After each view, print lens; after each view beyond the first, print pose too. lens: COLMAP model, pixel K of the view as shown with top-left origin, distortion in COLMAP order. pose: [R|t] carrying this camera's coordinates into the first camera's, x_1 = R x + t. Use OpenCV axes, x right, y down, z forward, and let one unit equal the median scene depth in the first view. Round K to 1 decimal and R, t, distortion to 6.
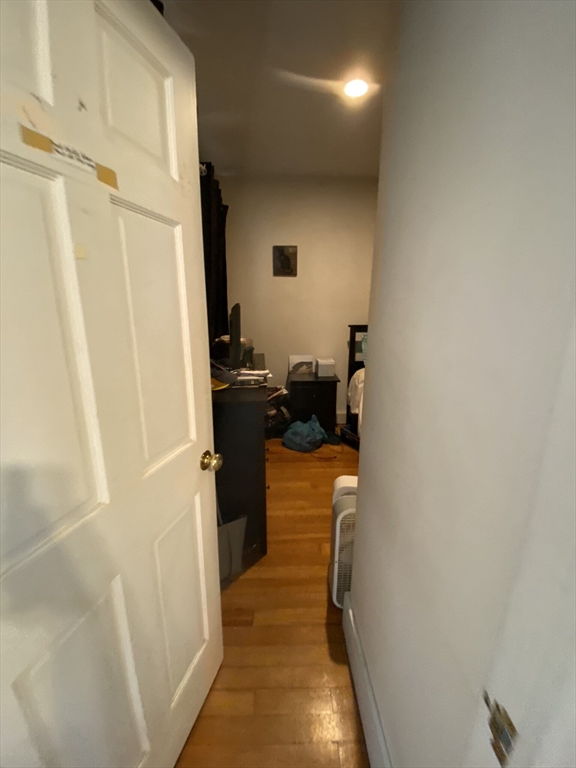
lens RADIAL K [[311.1, 0, 290.1], [0, 311.1, 384.8], [0, 0, 1]] dist [-0.011374, -0.005351]
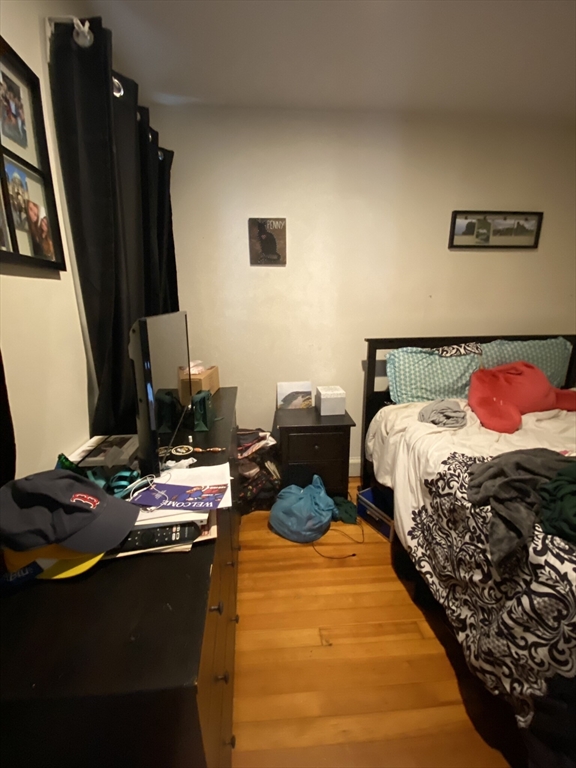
lens RADIAL K [[311.1, 0, 288.9], [0, 311.1, 382.1], [0, 0, 1]] dist [-0.011374, -0.005351]
pose [[0.999412, -0.020163, 0.027741, 0.004834], [0.020075, 0.999793, 0.003442, -0.103737], [-0.027805, -0.002883, 0.999609, 0.344163]]
